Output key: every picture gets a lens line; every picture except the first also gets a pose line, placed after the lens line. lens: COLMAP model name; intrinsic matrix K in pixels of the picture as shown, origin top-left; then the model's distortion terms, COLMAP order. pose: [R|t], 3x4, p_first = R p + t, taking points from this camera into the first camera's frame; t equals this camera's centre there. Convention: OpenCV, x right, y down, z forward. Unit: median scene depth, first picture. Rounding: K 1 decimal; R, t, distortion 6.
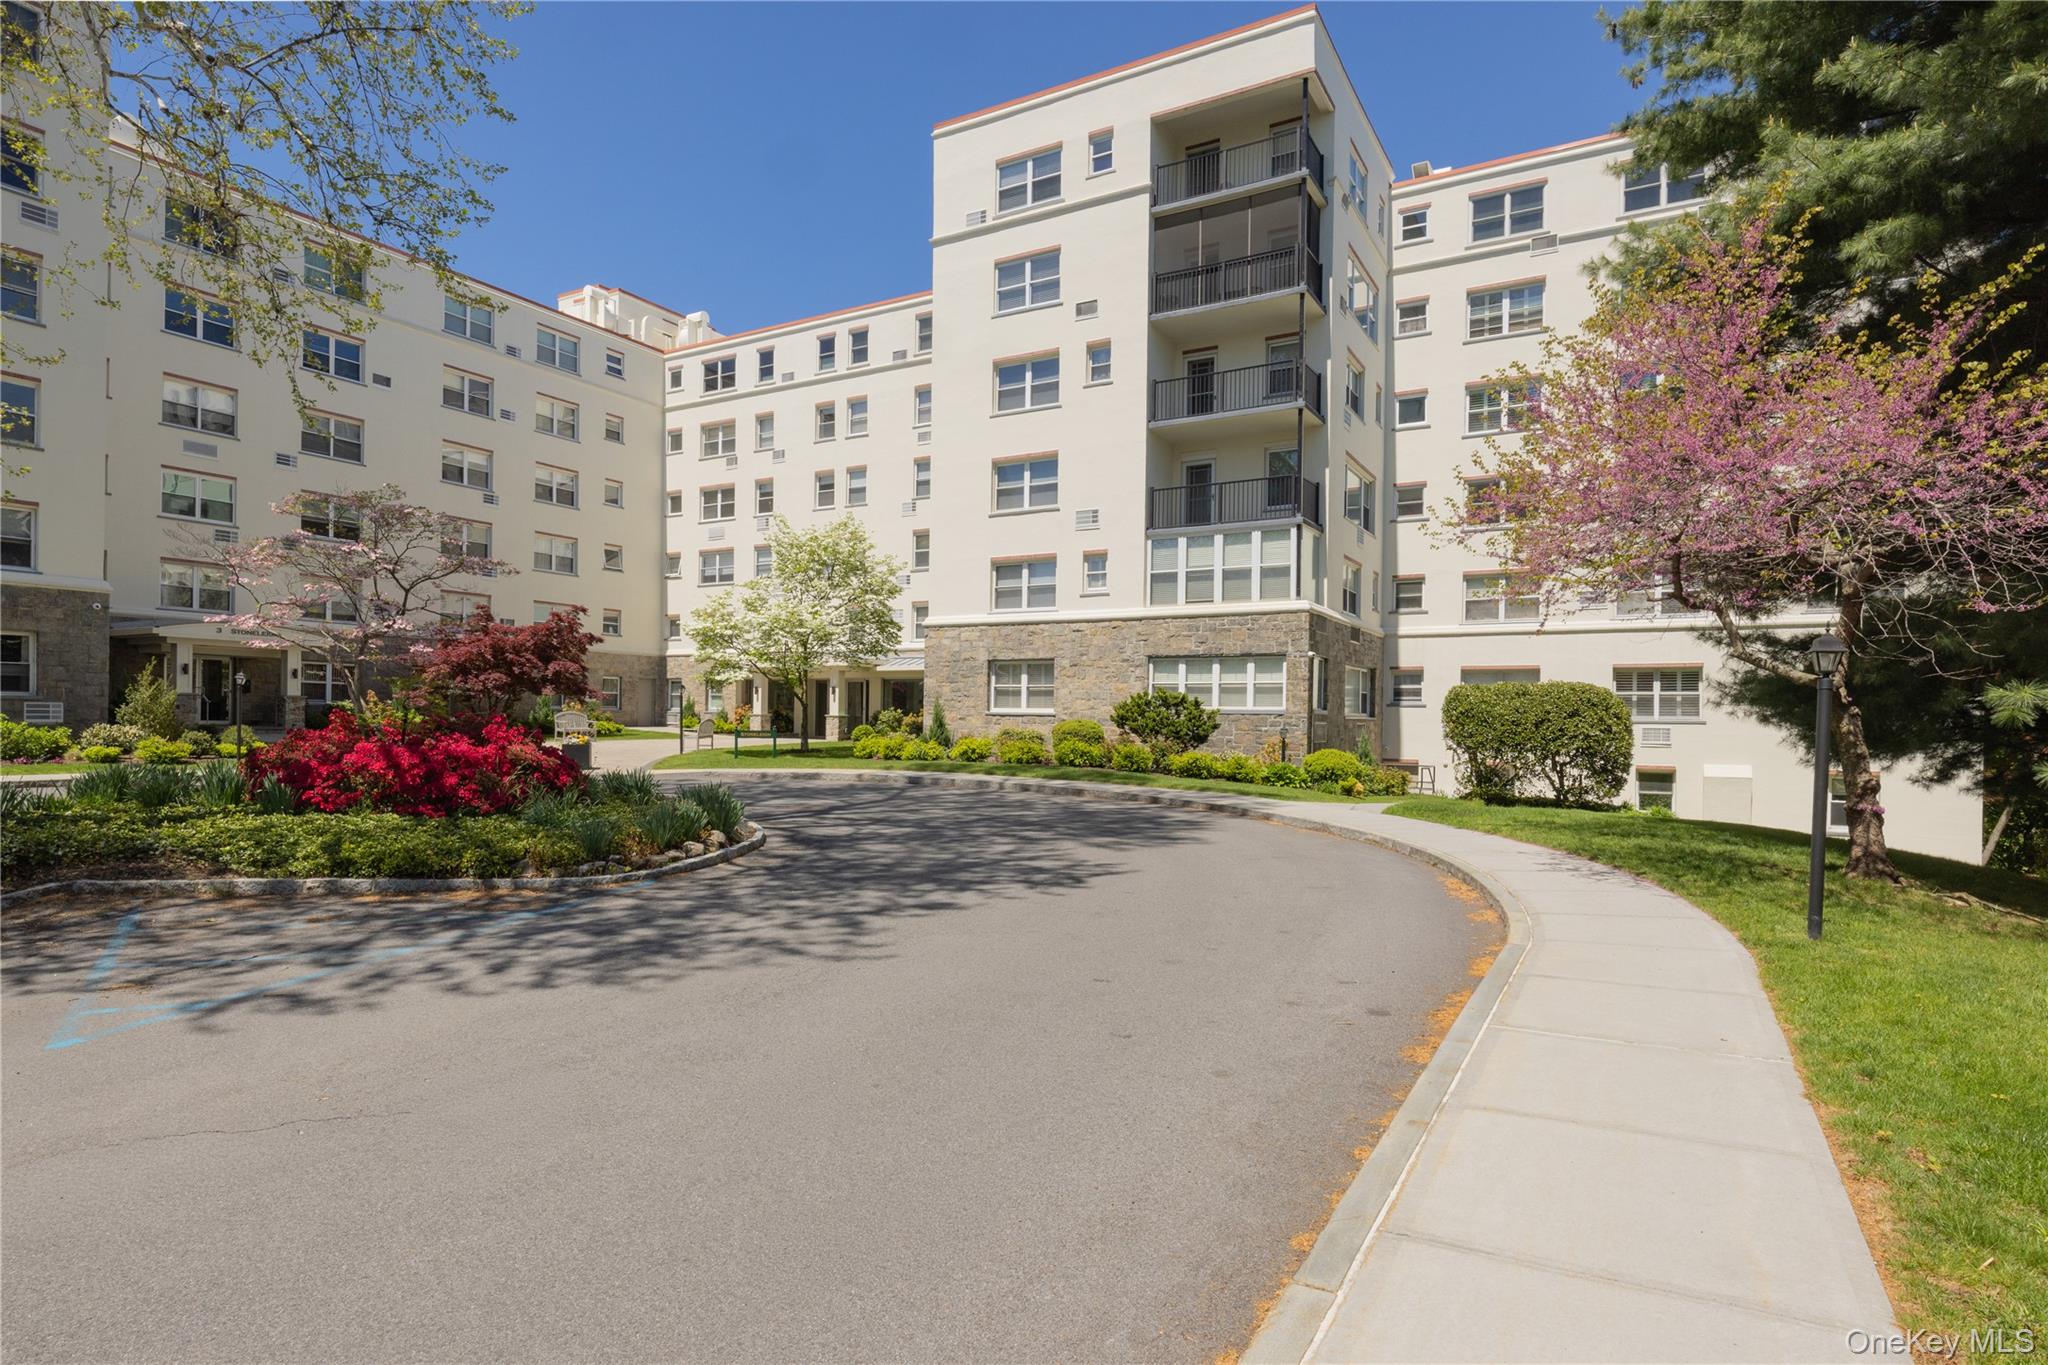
lens RADIAL K [[1091.3, 0, 980.9], [0, 1091.3, 733.0], [0, 0, 1]] dist [-0.015056, -0.000438]
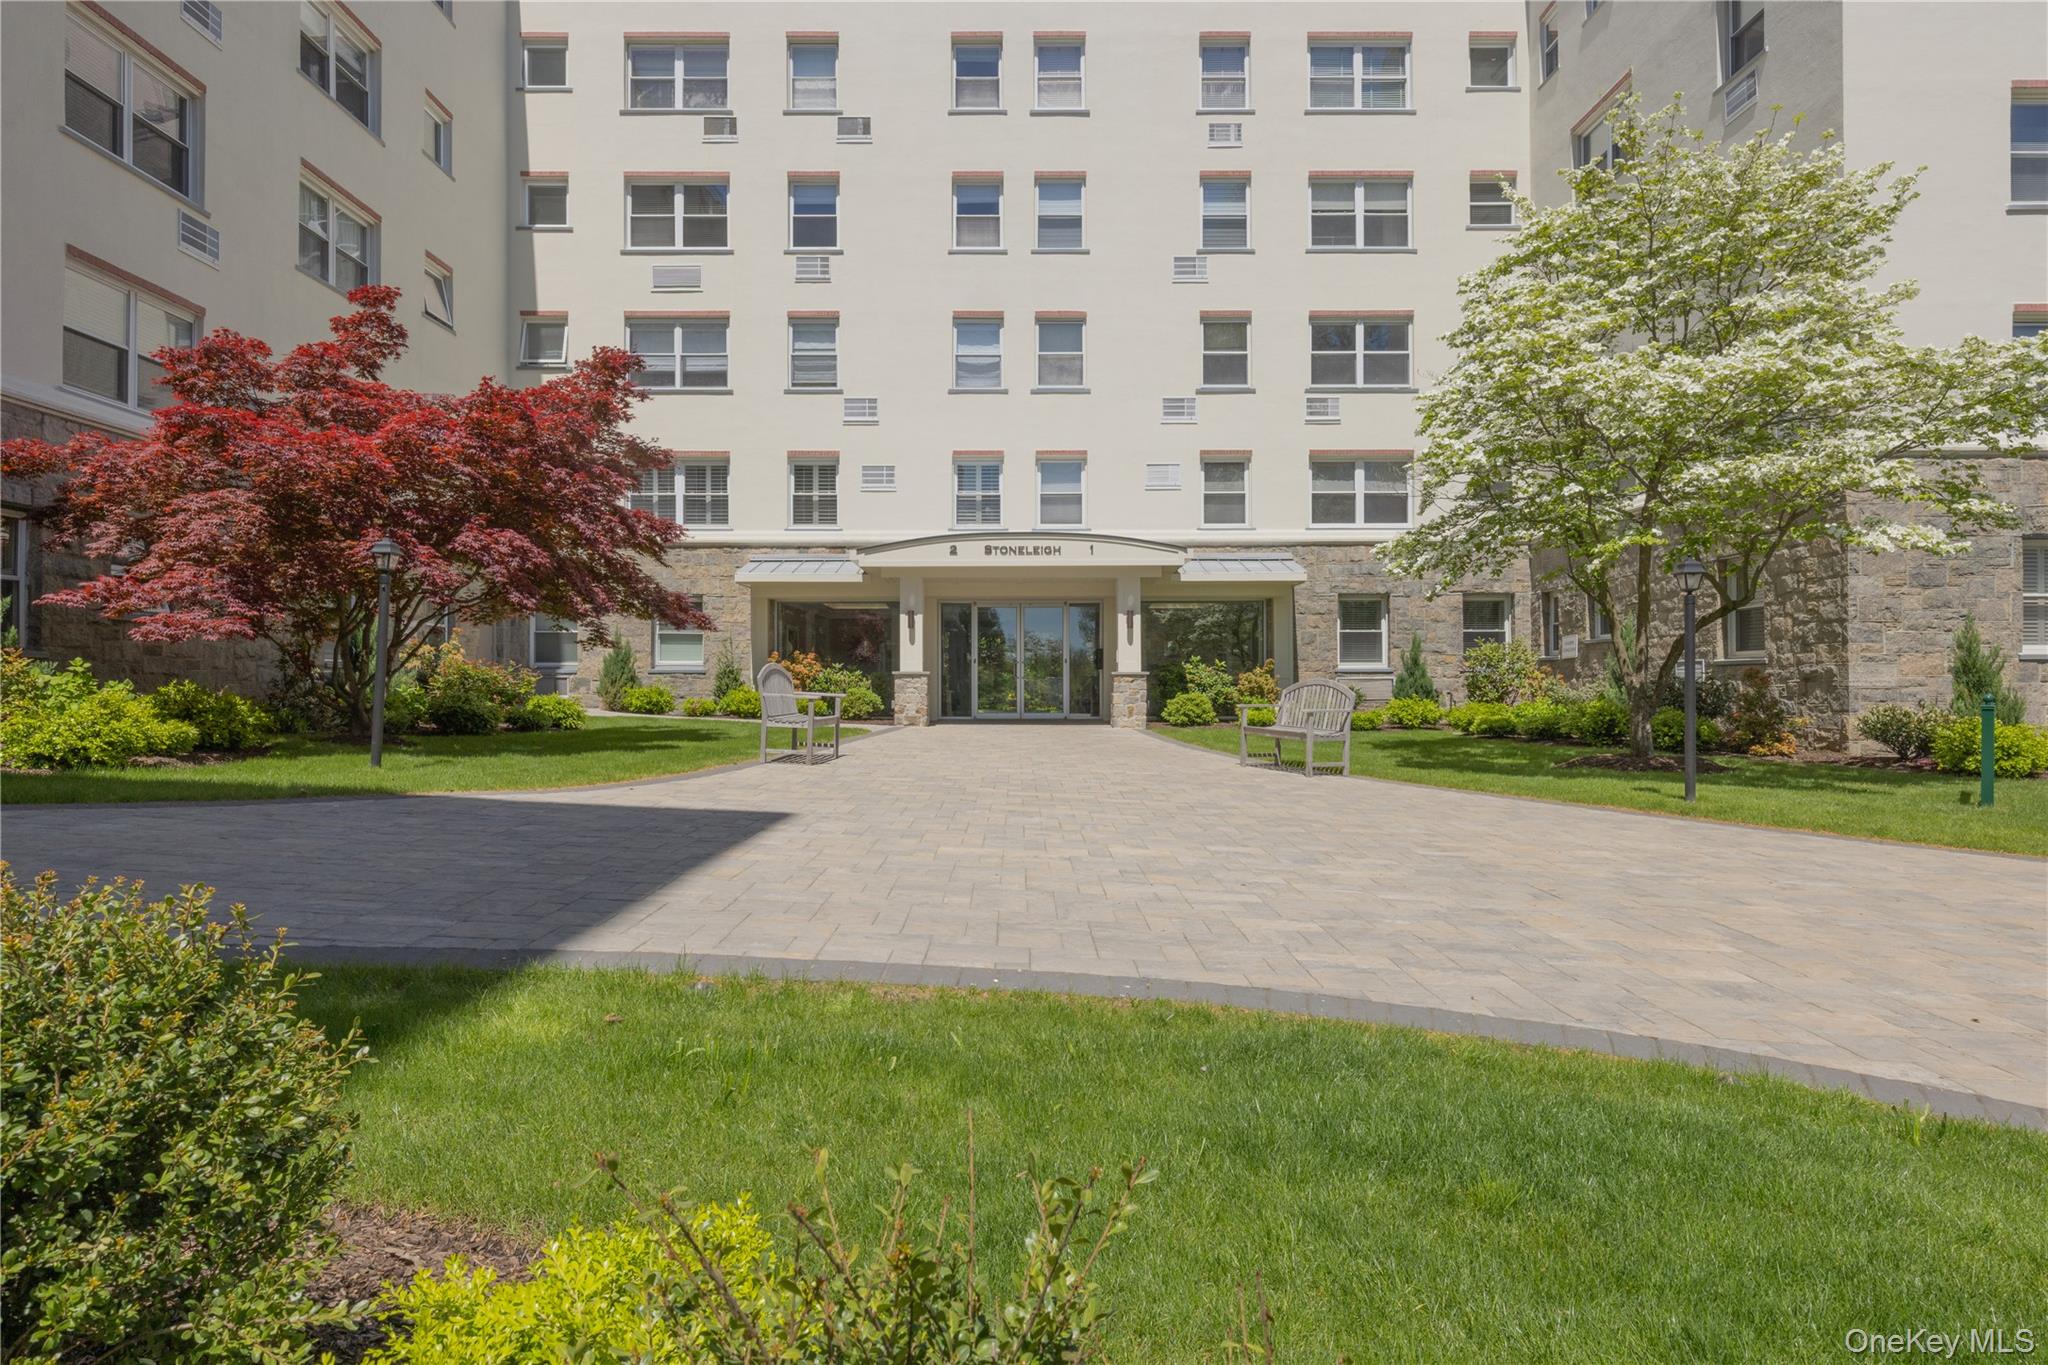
lens RADIAL K [[1109.0, 0, 1019.9], [0, 1109.0, 683.2], [0, 0, 1]] dist [-0.004129, 0.001372]
pose [[0.856662, -0.017635, 0.515576, -0.385212], [0.019369, 0.999810, 0.002014, -0.012676], [-0.515514, 0.008262, 0.856841, 0.563117]]
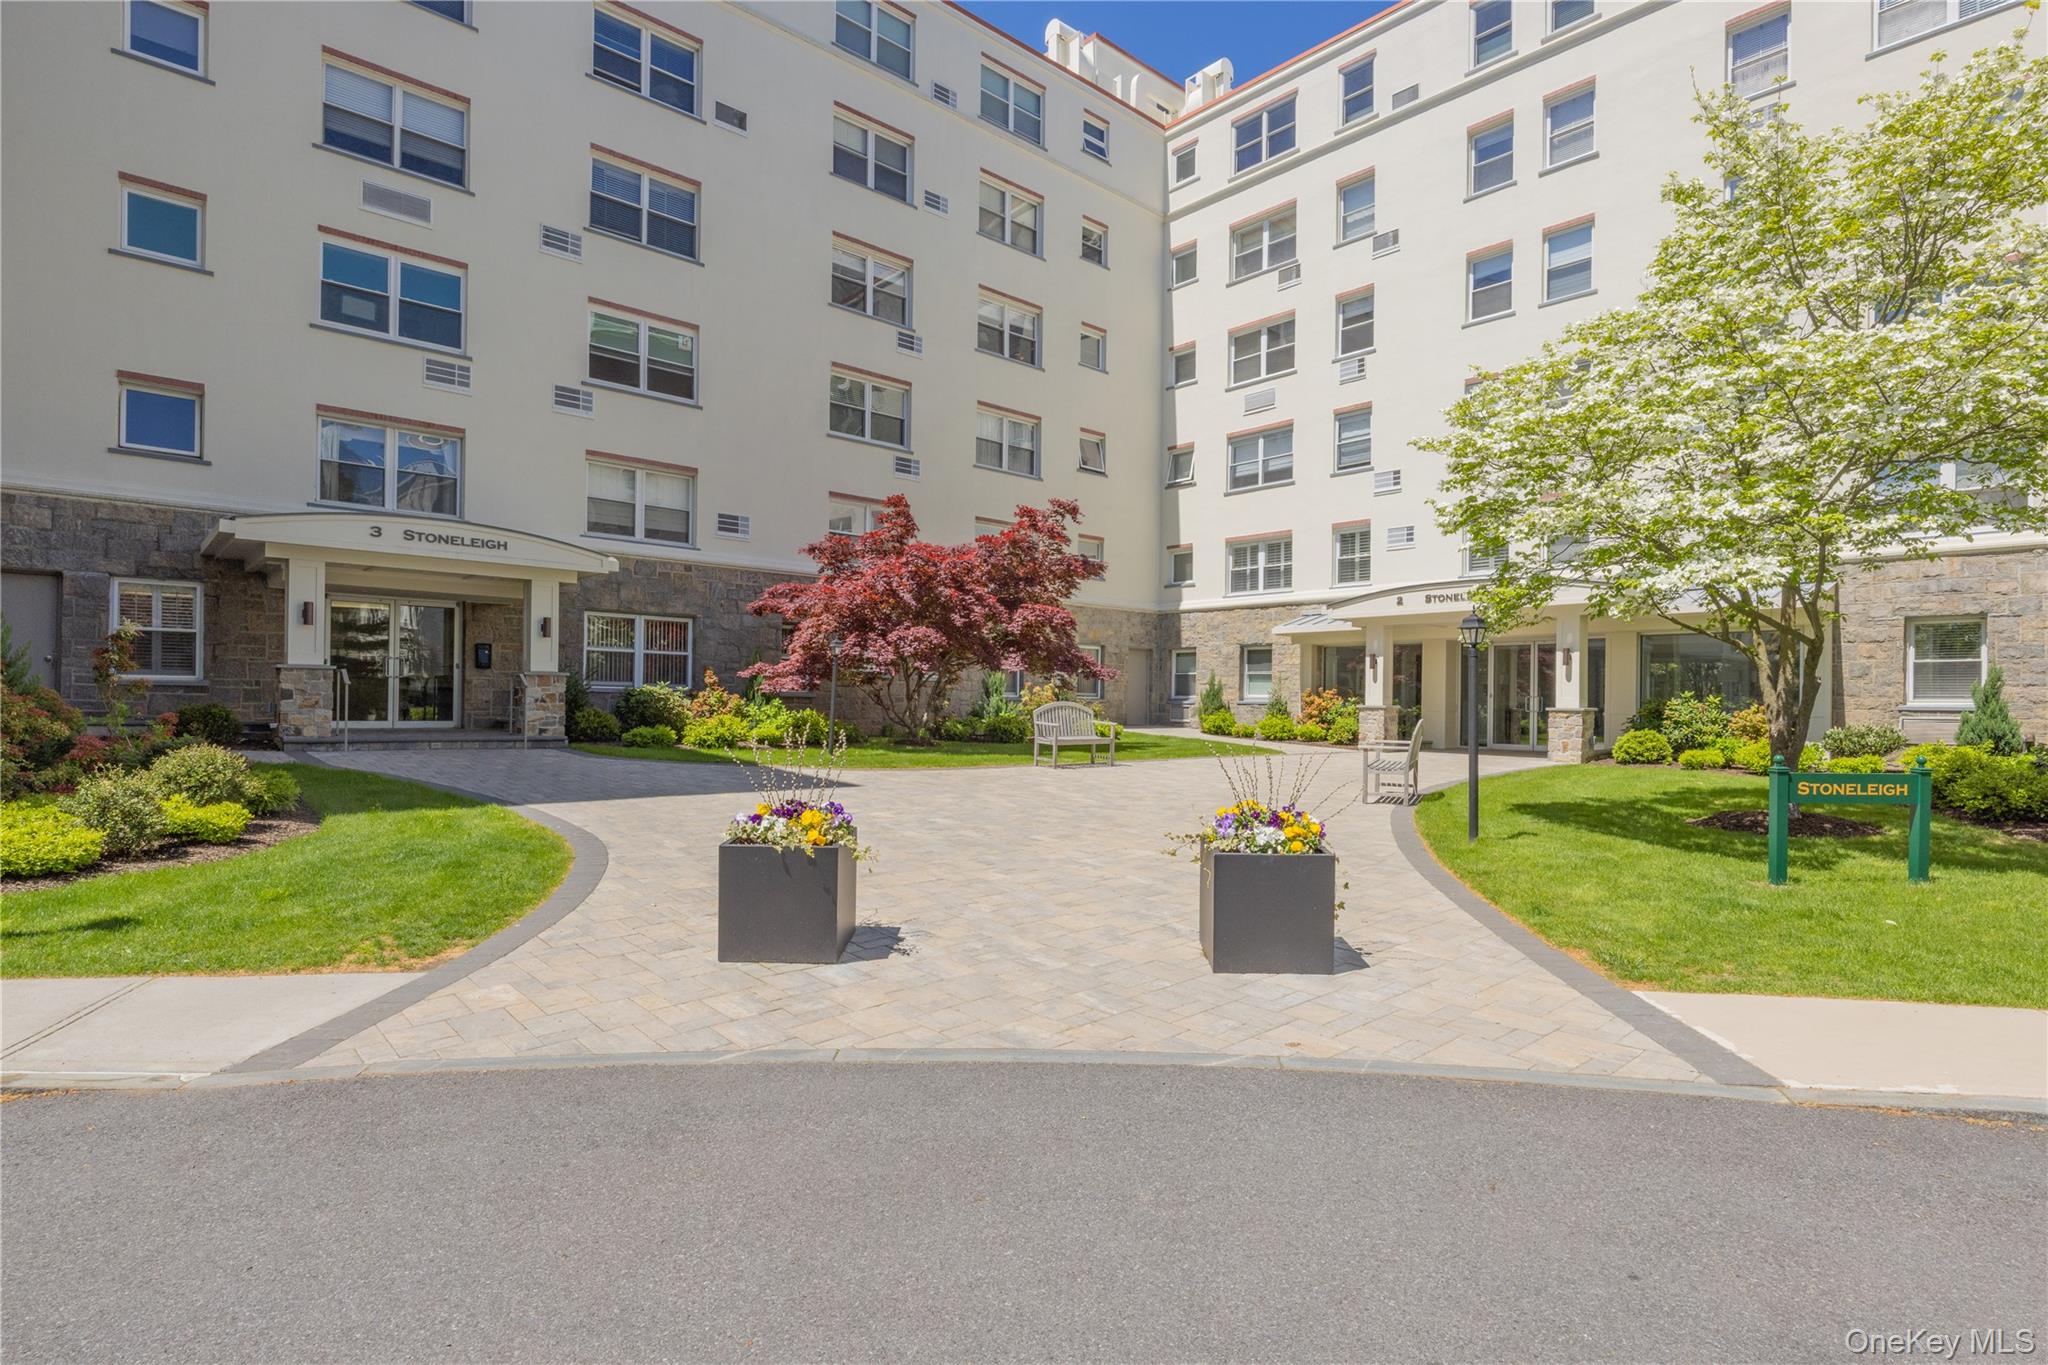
lens RADIAL K [[1040.3, 0, 1048.0], [0, 1040.3, 712.0], [0, 0, 1]] dist [-0.001071, -0.000923]
pose [[0.959036, -0.000123, -0.283284, -0.205129], [-0.002399, 0.999961, -0.008555, -0.009325], [0.283274, 0.008884, 0.958998, 0.451794]]
